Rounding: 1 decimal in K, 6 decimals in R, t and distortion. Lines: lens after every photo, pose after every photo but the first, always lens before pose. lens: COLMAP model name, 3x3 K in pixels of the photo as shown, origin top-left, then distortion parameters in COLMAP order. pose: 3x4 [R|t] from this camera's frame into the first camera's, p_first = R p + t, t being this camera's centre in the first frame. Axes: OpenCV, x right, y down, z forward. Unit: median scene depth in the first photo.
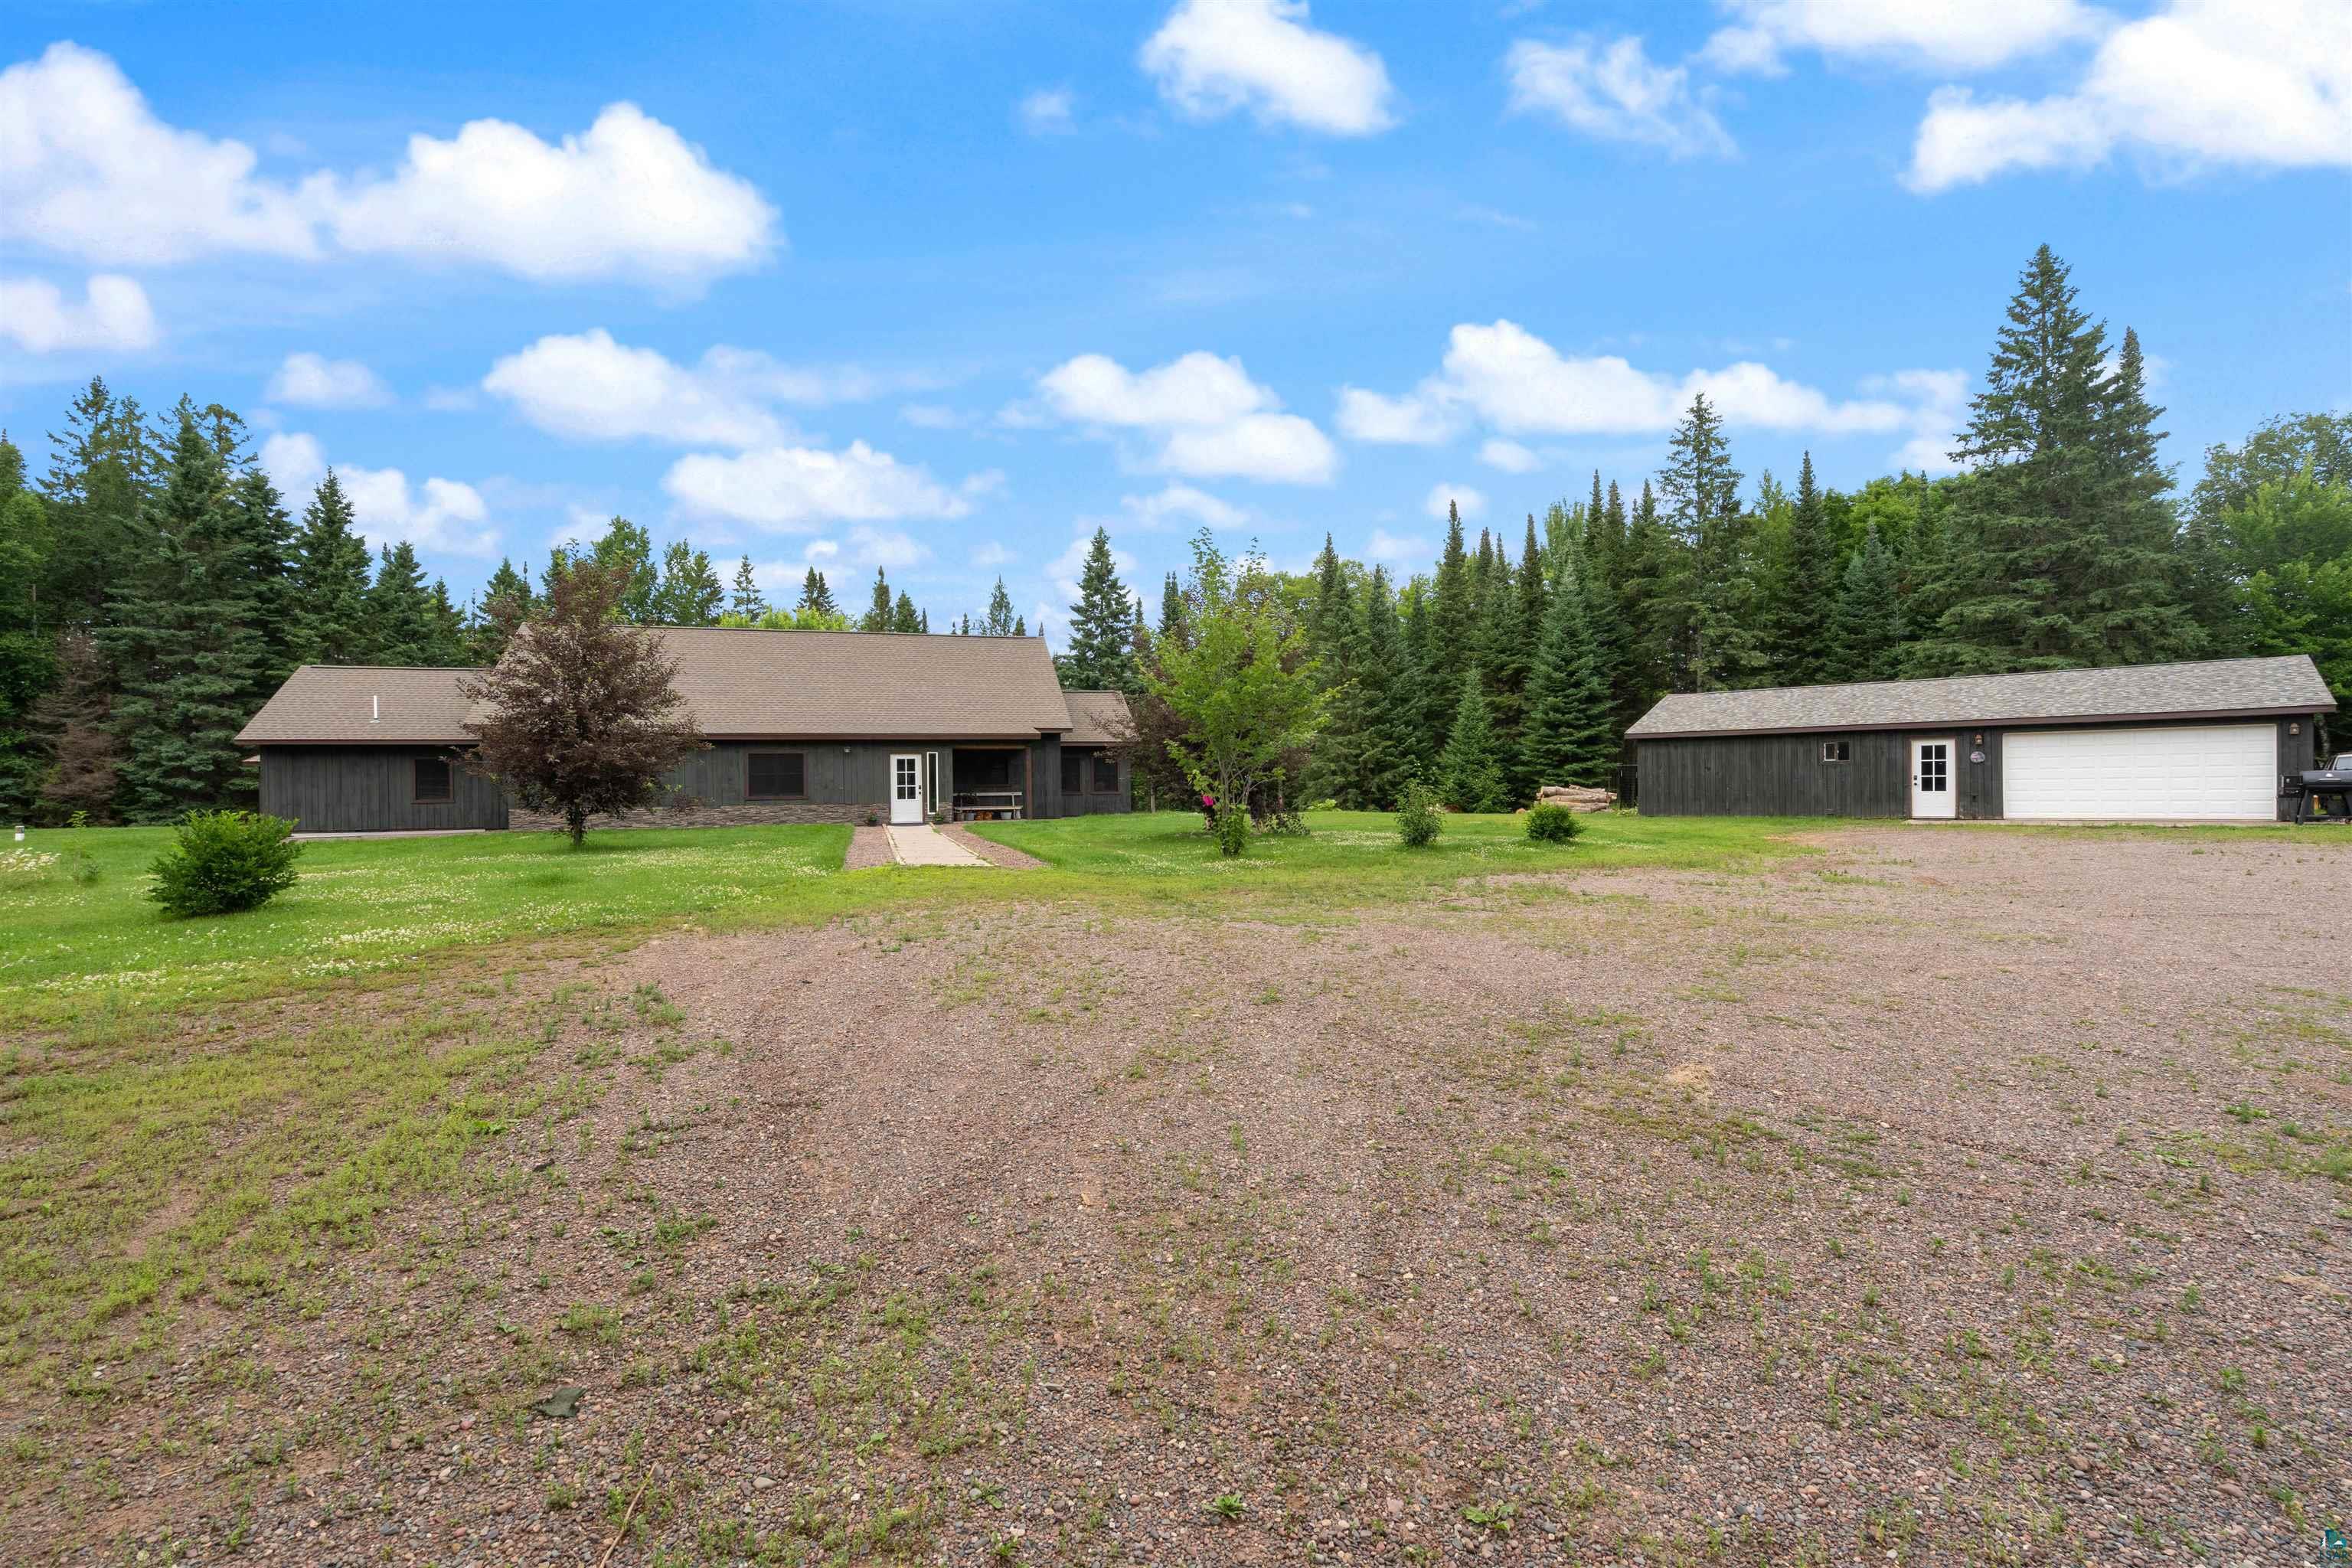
lens RADIAL K [[1065.8, 0, 1180.8], [0, 1065.8, 777.2], [0, 0, 1]] dist [-0.002131, 0.000587]
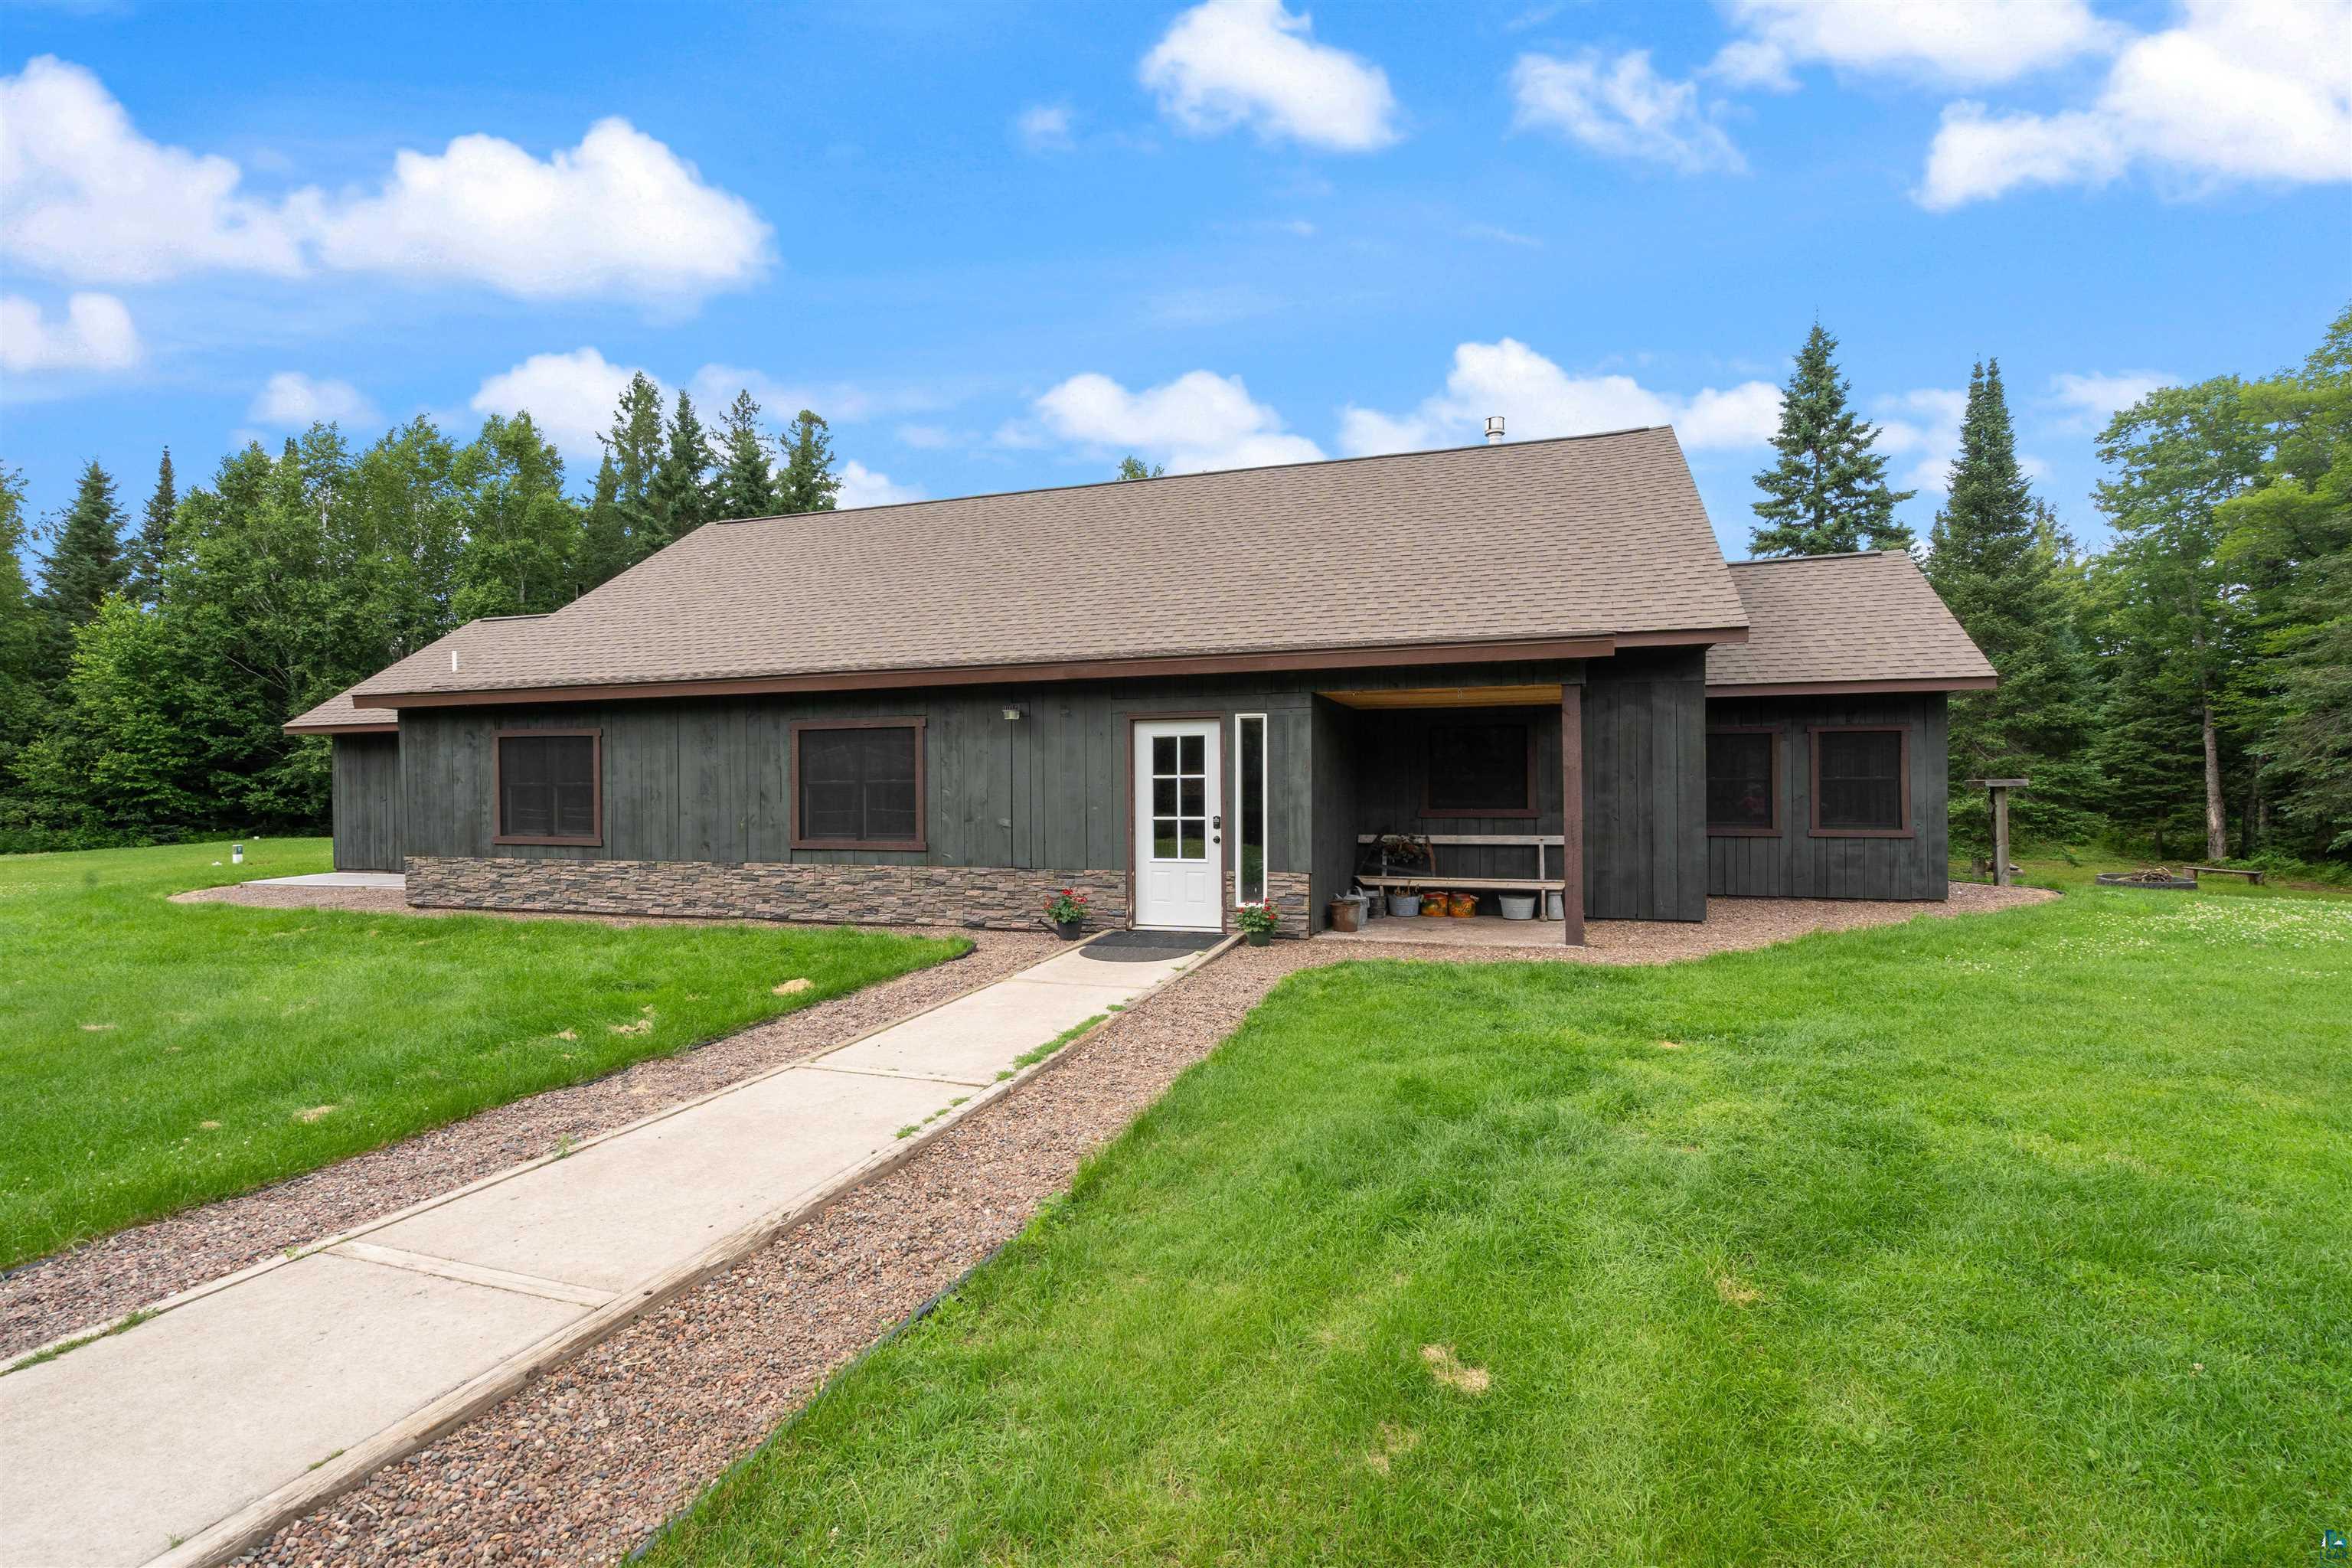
lens RADIAL K [[1065.8, 0, 1180.8], [0, 1065.8, 777.2], [0, 0, 1]] dist [-0.002131, 0.000587]
pose [[0.825039, 0.000939, -0.565075, -0.068663], [0.000966, 0.999995, 0.003072, -0.005353], [0.565075, -0.003081, 0.825034, 0.715131]]
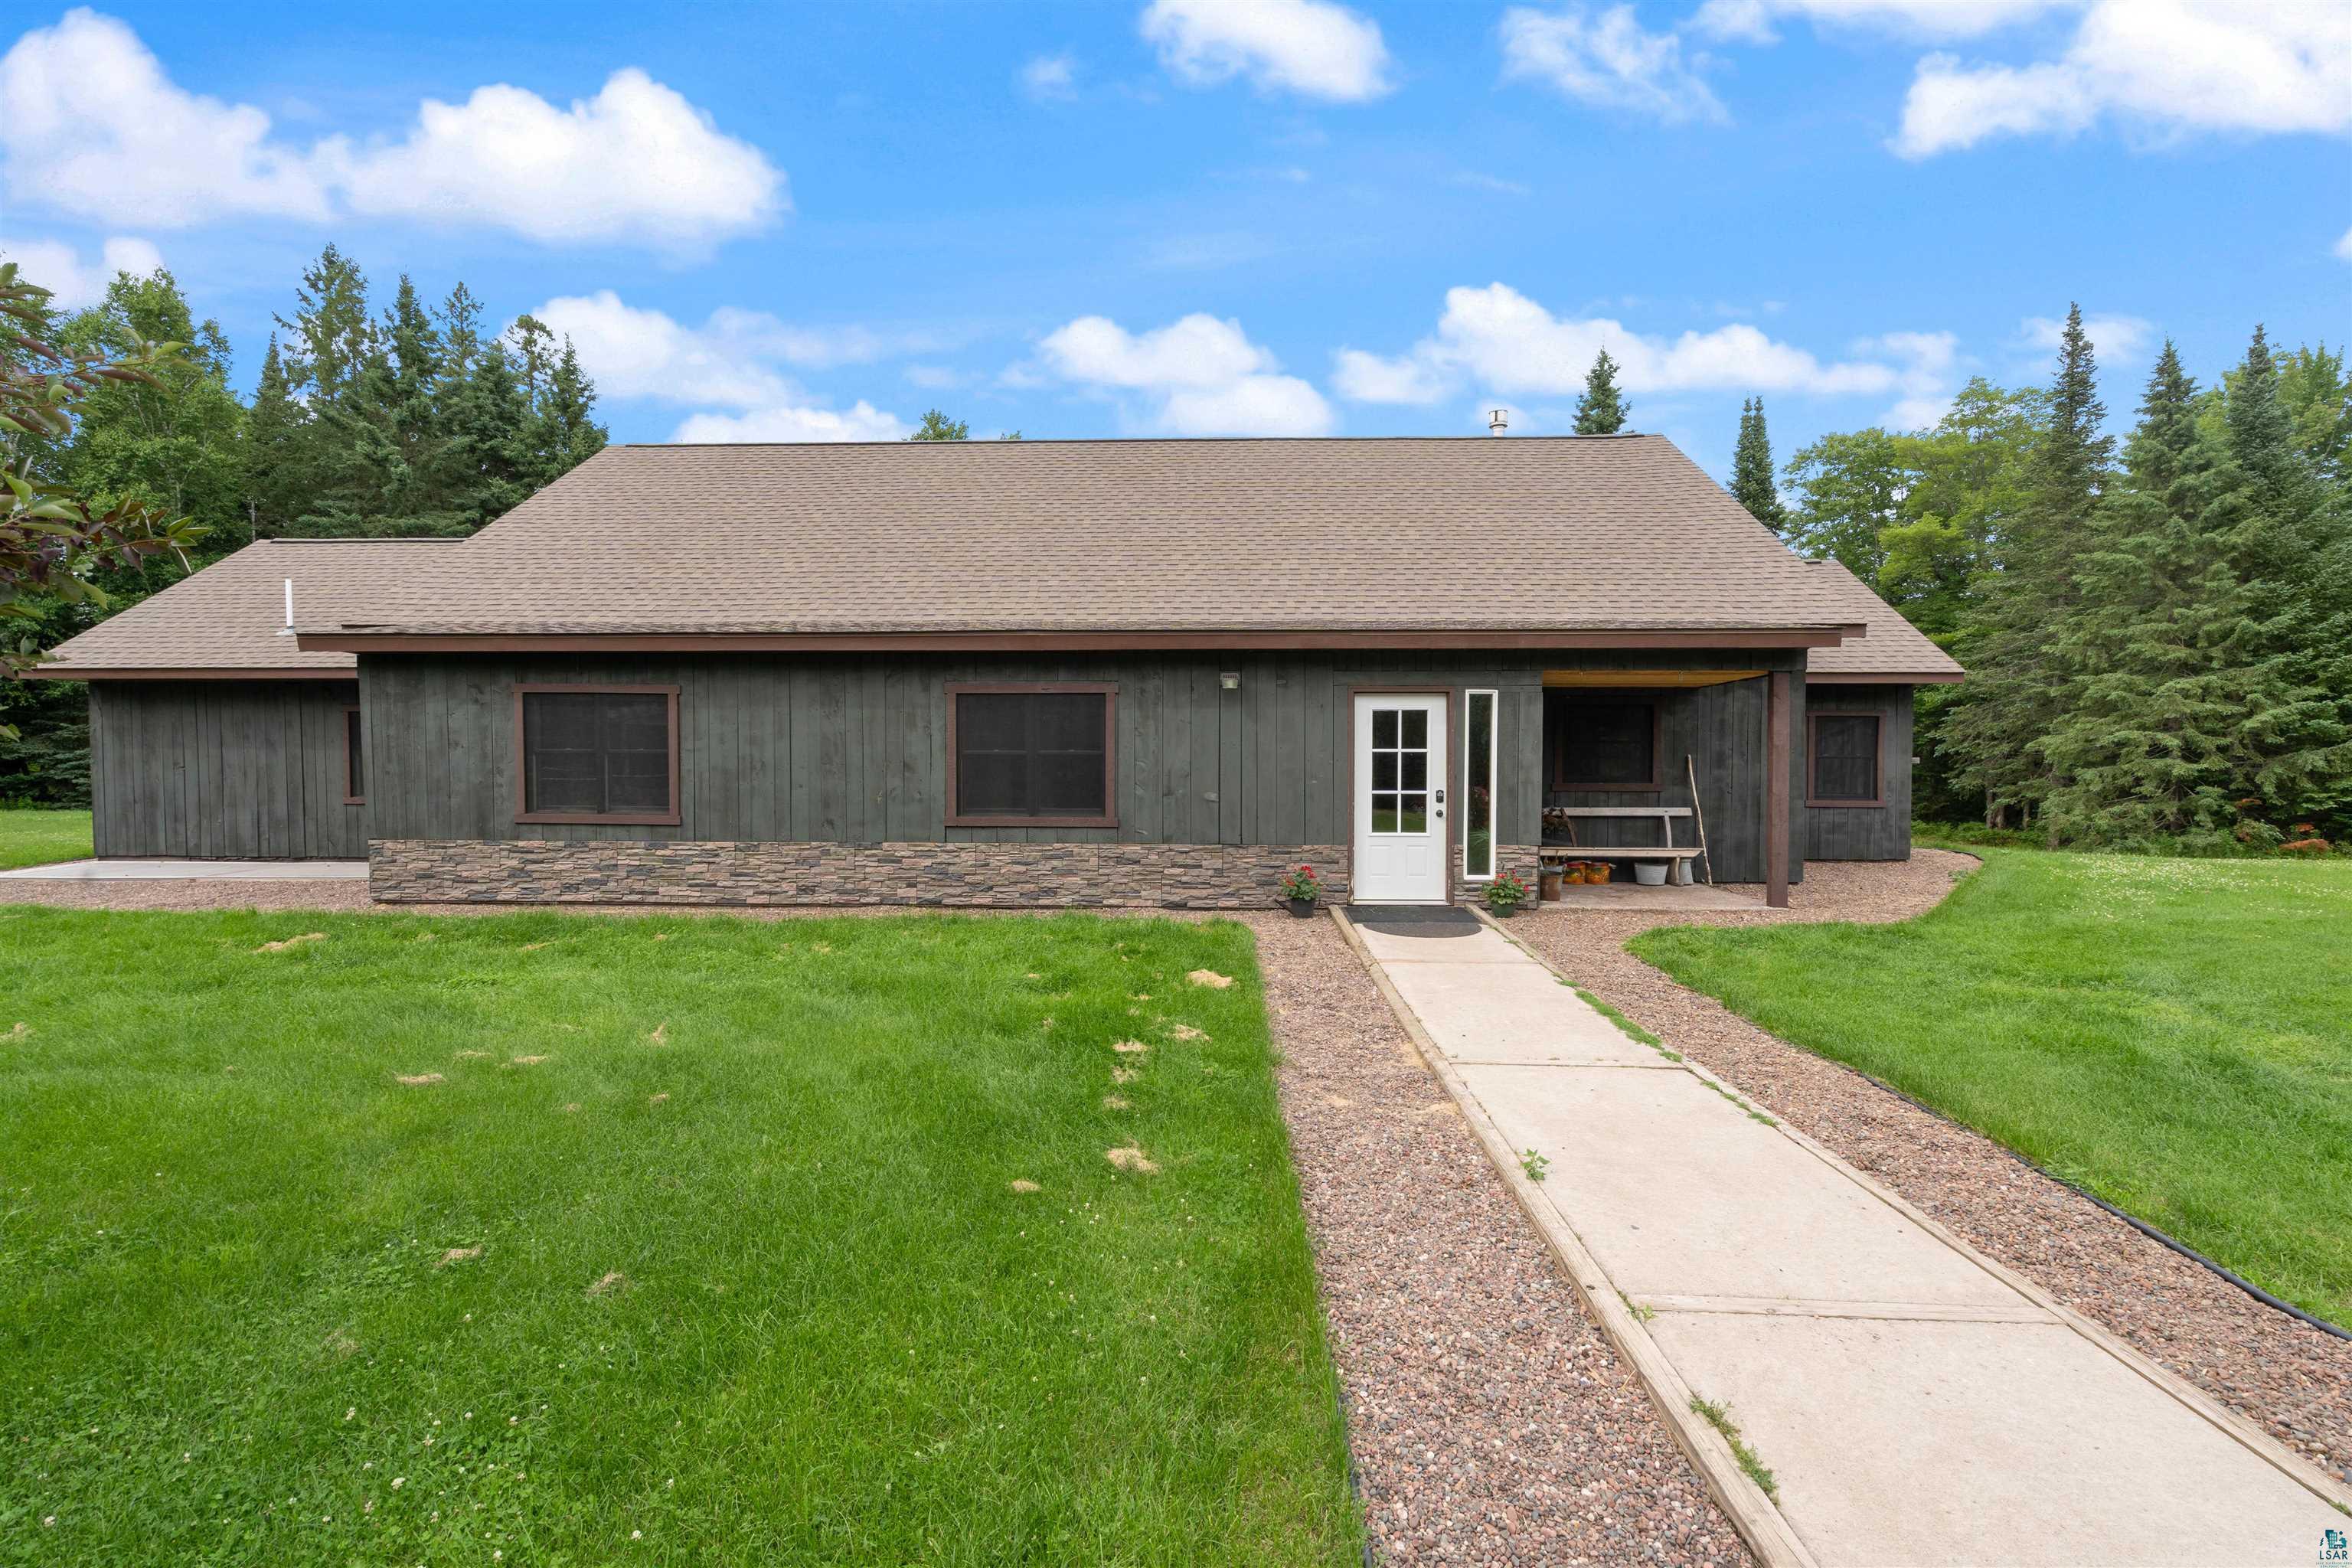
lens RADIAL K [[1065.8, 0, 1180.8], [0, 1065.8, 777.2], [0, 0, 1]] dist [-0.002131, 0.000587]
pose [[0.947470, 0.020325, -0.319200, -0.212891], [-0.010892, 0.999450, 0.031307, -0.005851], [0.319660, -0.026186, 0.947170, 0.654531]]
